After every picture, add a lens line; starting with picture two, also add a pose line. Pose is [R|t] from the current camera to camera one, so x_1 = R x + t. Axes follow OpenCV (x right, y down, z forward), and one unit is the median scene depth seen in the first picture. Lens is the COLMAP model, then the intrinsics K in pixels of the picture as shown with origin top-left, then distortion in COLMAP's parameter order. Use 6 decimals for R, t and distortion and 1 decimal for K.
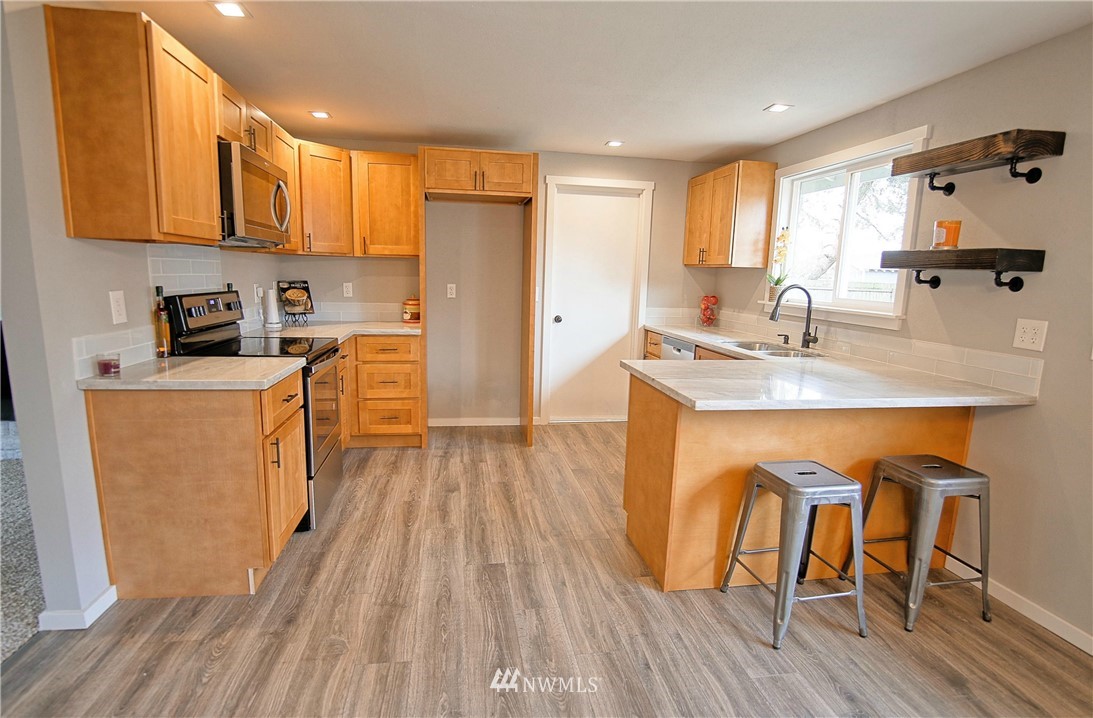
lens RADIAL K [[550.0, 0, 544.5], [0, 550.0, 368.4], [0, 0, 1]] dist [-0.030045, -0.000285]
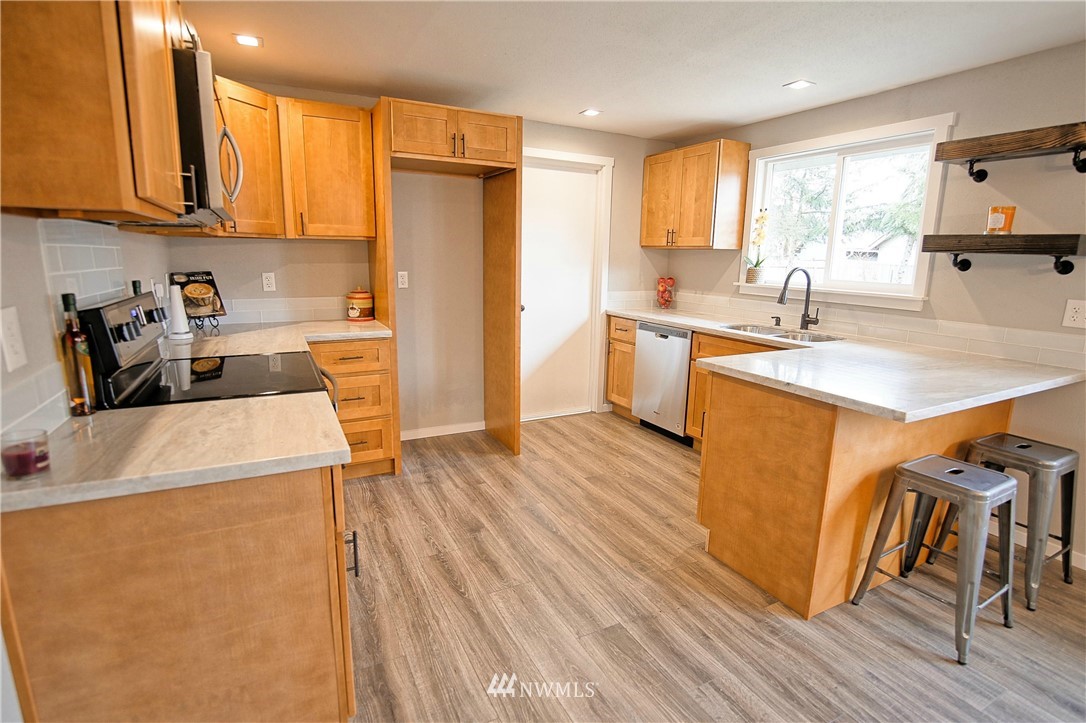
lens RADIAL K [[527.8, 0, 545.2], [0, 527.8, 359.8], [0, 0, 1]] dist [-0.036704, 0.006093]
pose [[0.948749, -0.071180, 0.307911, -0.280716], [0.061525, 0.997264, 0.040966, -0.050661], [-0.309984, -0.019922, 0.950533, 0.224431]]
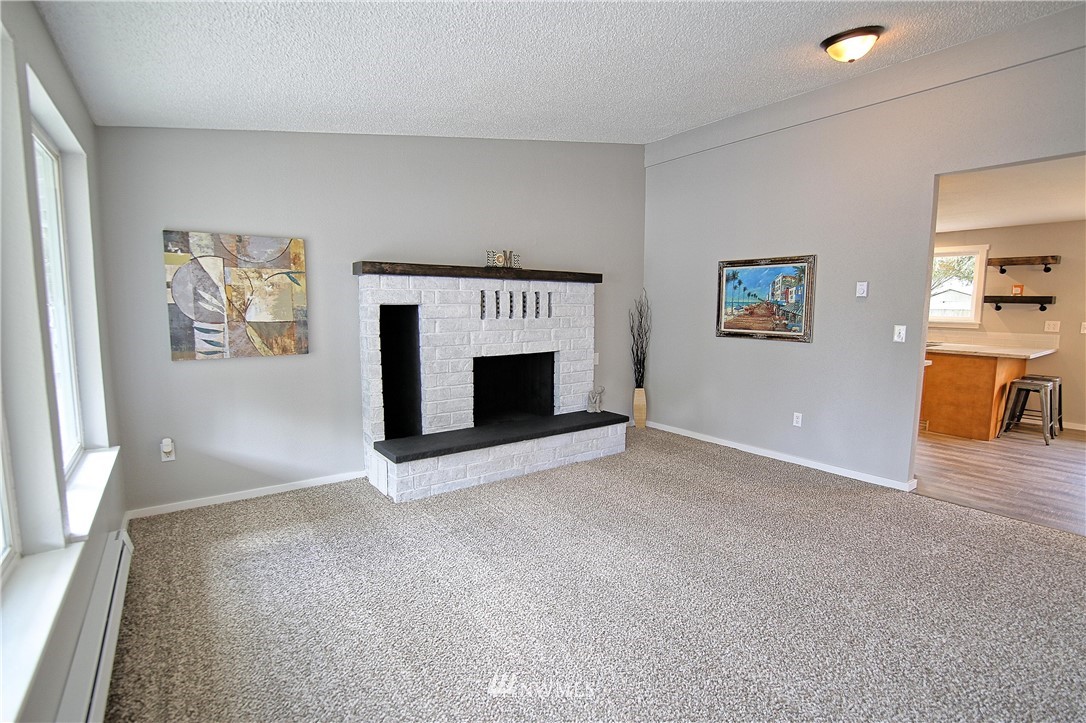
lens RADIAL K [[504.2, 0, 546.5], [0, 504.2, 359.0], [0, 0, 1]] dist [-0.026842, 0.000121]
pose [[0.888338, -0.071865, 0.453531, -1.628389], [0.096572, 0.994827, -0.031522, -0.042715], [-0.448920, 0.071800, 0.890683, -0.047290]]
